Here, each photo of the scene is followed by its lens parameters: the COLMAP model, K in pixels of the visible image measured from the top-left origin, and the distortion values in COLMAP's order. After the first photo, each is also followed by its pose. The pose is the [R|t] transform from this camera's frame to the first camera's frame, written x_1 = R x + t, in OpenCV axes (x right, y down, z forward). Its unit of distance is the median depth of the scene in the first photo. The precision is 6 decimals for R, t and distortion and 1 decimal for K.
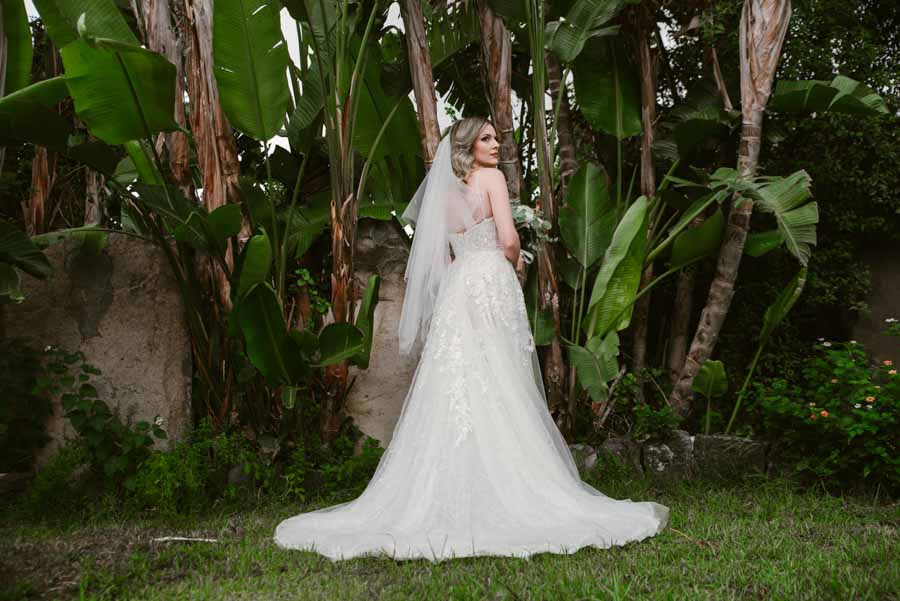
lens RADIAL K [[951.6, 0, 448.4], [0, 951.6, 298.9], [0, 0, 1]] dist [-0.002307, 0.000000]
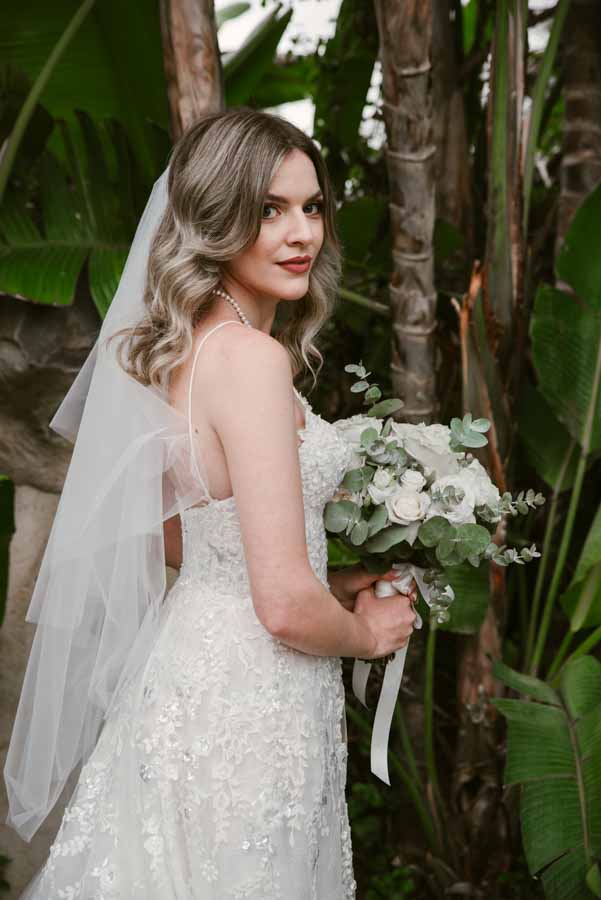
lens RADIAL K [[1552.6, 0, 301.9], [0, 1552.6, 451.7], [0, 0, 1]] dist [0.070266, 0.000000]
pose [[0.994670, 0.091184, -0.048144, 0.061713], [-0.080688, 0.979005, 0.187186, -0.141927], [0.064202, -0.182303, 0.981144, 0.385876]]
